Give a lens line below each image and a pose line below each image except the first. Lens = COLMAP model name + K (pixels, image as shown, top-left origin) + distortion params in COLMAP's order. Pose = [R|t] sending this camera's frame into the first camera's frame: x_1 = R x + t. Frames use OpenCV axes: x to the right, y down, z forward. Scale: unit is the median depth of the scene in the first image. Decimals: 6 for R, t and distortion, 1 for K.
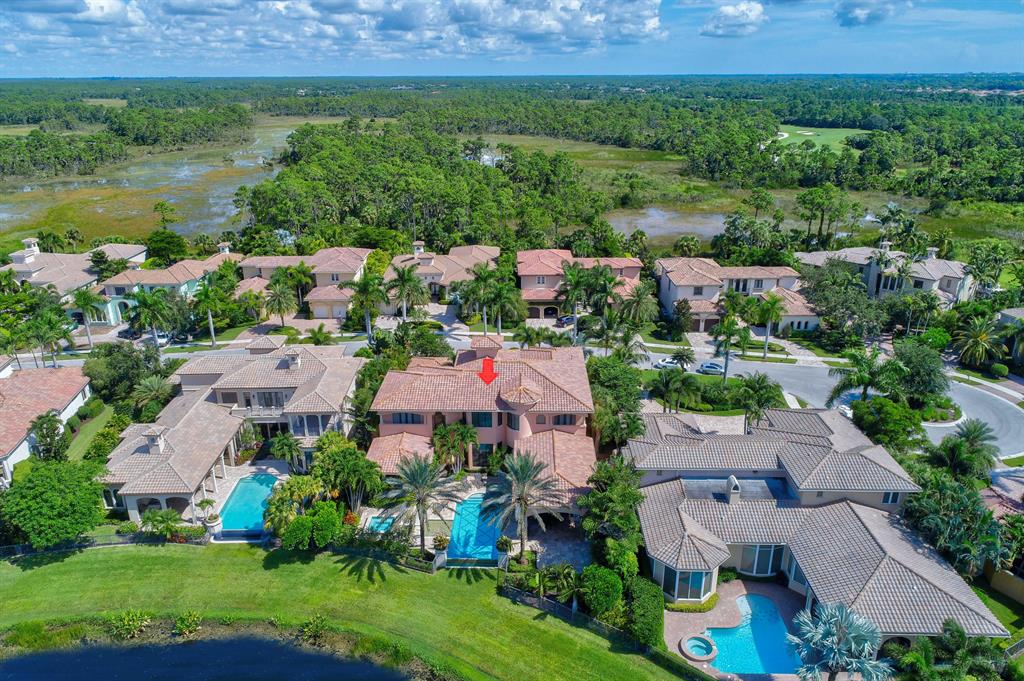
lens RADIAL K [[709.0, 0, 512.4], [0, 709.0, 344.4], [0, 0, 1]] dist [0.000533, -0.002181]
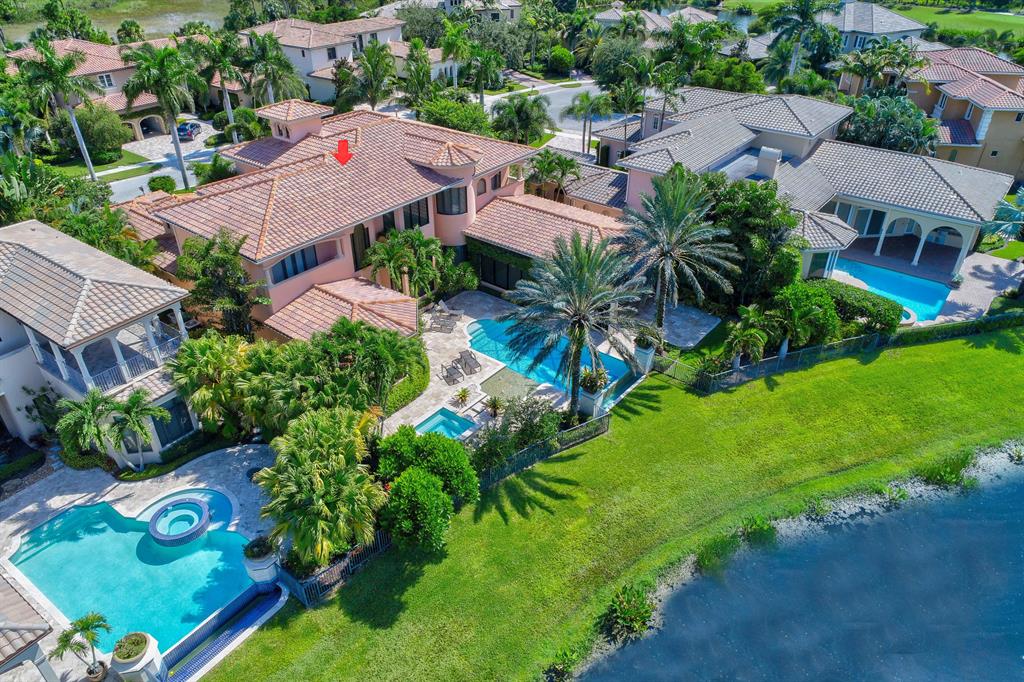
lens RADIAL K [[693.4, 0, 512.0], [0, 693.4, 341.0], [0, 0, 1]] dist [-0.000057, -0.001364]
pose [[0.602837, -0.422619, 0.676743, -0.488040], [0.279387, 0.906305, 0.317103, 0.044949], [-0.747349, -0.002088, 0.664429, 0.628773]]
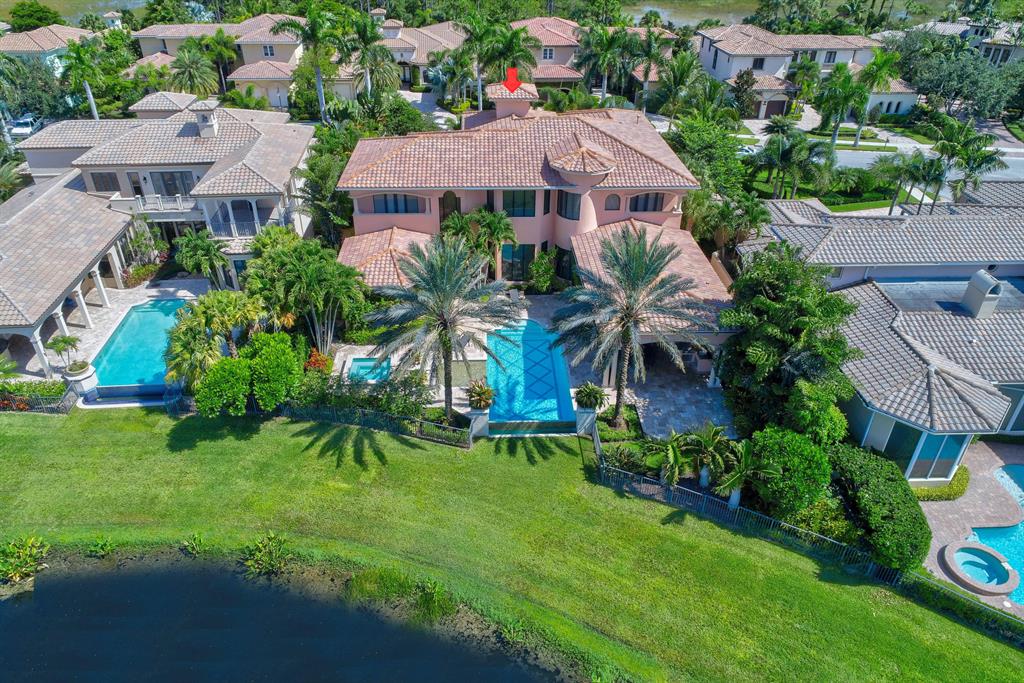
lens RADIAL K [[693.4, 0, 512.0], [0, 693.4, 341.5], [0, 0, 1]] dist [-0.000057, -0.001364]
pose [[0.997478, -0.024993, 0.066424, -0.104852], [0.011083, 0.979315, 0.202038, 0.114455], [-0.070100, -0.200793, 0.977122, 0.427896]]
